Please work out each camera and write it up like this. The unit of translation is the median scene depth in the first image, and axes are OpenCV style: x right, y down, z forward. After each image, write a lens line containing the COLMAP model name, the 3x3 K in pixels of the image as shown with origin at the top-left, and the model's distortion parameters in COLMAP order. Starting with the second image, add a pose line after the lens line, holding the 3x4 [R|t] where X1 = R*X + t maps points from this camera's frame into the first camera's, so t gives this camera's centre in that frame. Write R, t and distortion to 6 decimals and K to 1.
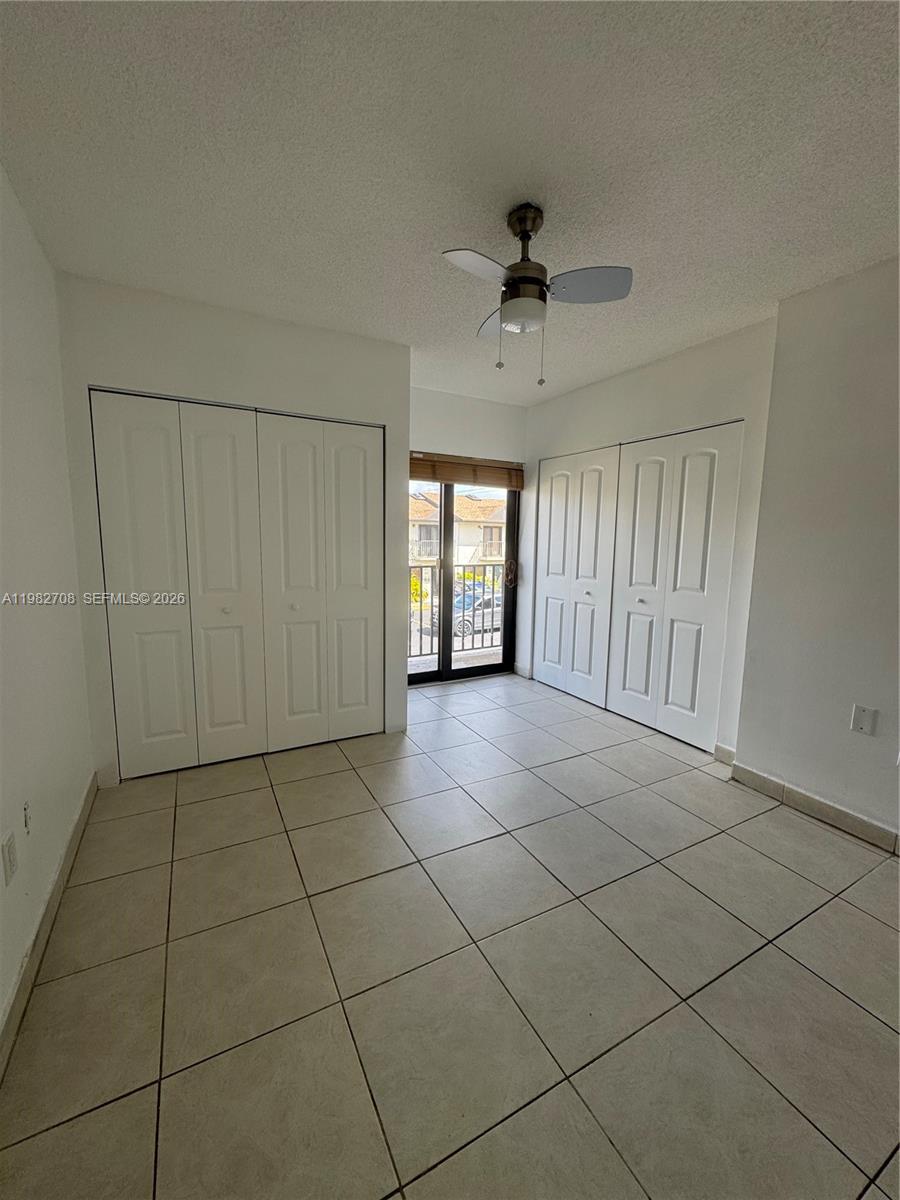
lens RADIAL K [[483.3, 0, 451.6], [0, 483.3, 597.6], [0, 0, 1]] dist [-0.005575, 0.000556]
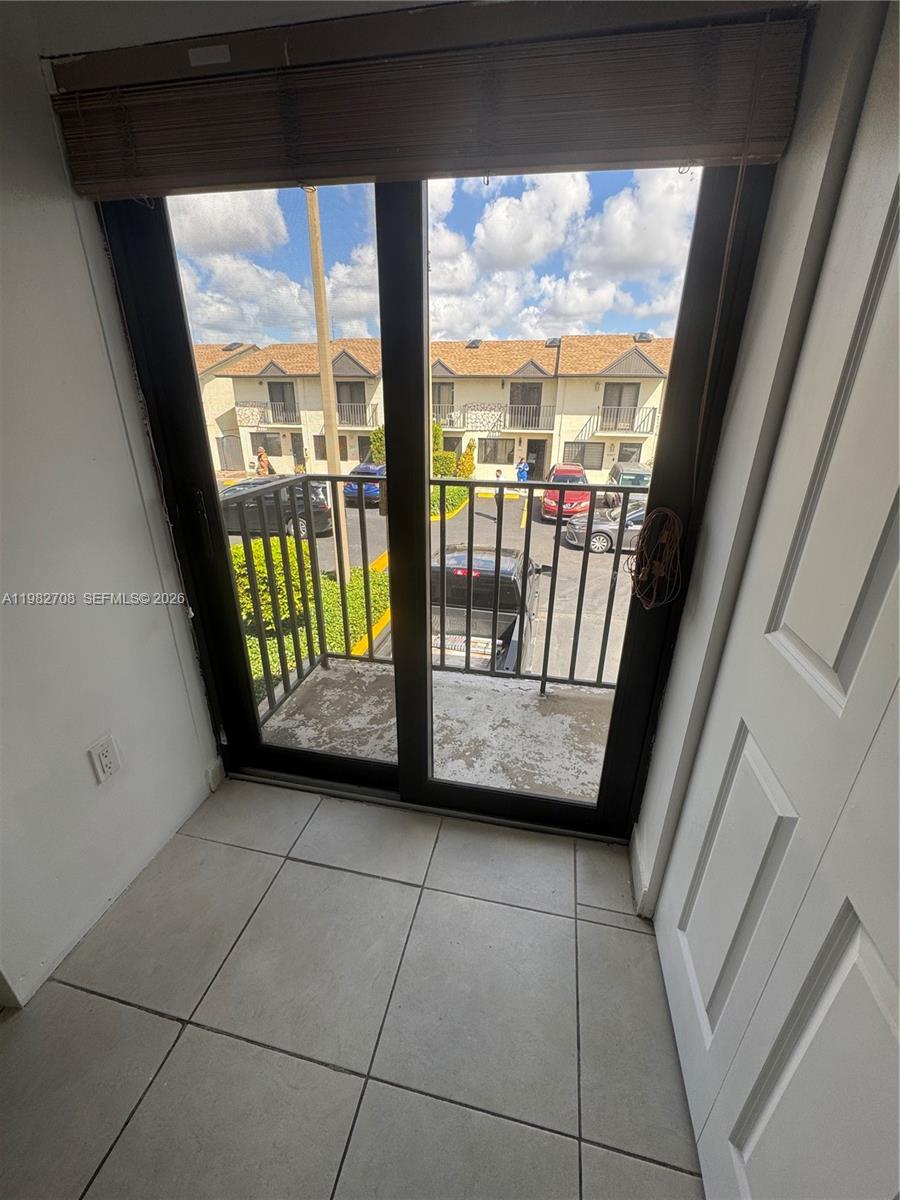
lens RADIAL K [[483.3, 0, 449.0], [0, 483.3, 603.1], [0, 0, 1]] dist [-0.005575, 0.000556]
pose [[0.758978, 0.251913, -0.600410, 0.310369], [-0.078714, 0.950860, 0.299448, -0.151785], [0.646341, -0.180014, 0.741511, 1.116130]]
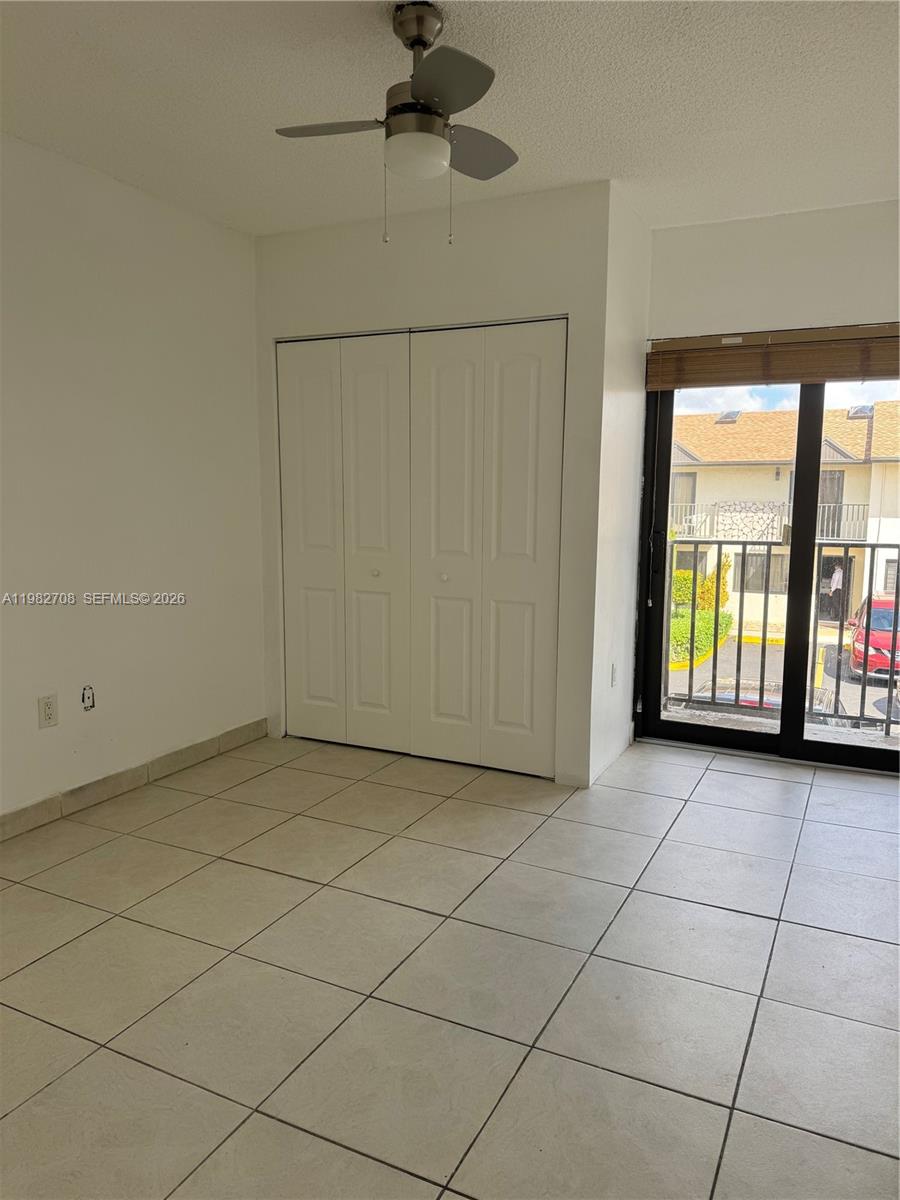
lens RADIAL K [[848.1, 0, 448.1], [0, 848.1, 608.8], [0, 0, 1]] dist [0.046355, -0.030002]
pose [[0.577346, 0.103189, -0.809953, 0.765802], [-0.099672, 0.993470, 0.055521, -0.005690], [0.810393, 0.048675, 0.583861, 0.207635]]
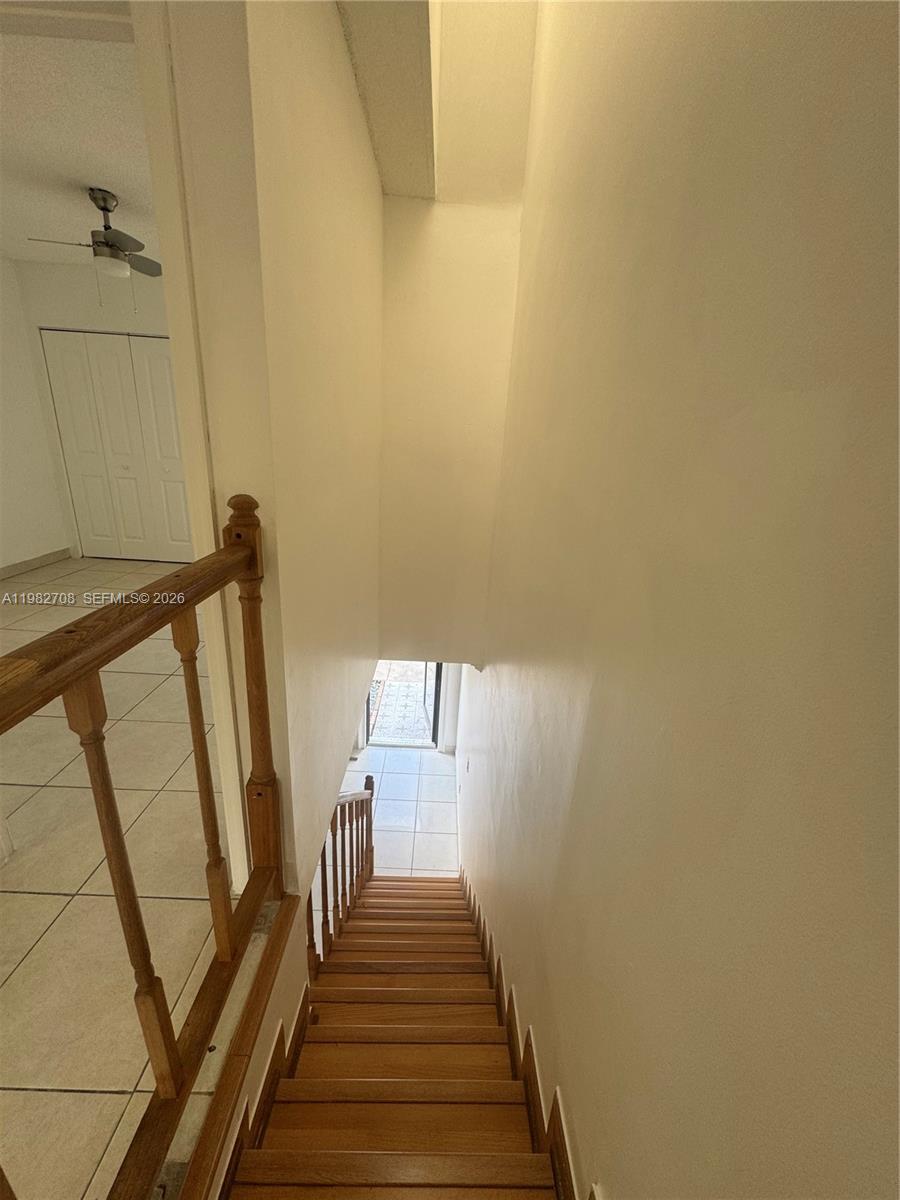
lens RADIAL K [[483.3, 0, 450.4], [0, 483.3, 600.0], [0, 0, 1]] dist [-0.005575, 0.000556]
pose [[0.880908, 0.192944, -0.432174, 1.194040], [-0.108623, 0.971176, 0.212173, -0.002845], [0.460654, -0.139961, 0.876475, 0.006108]]
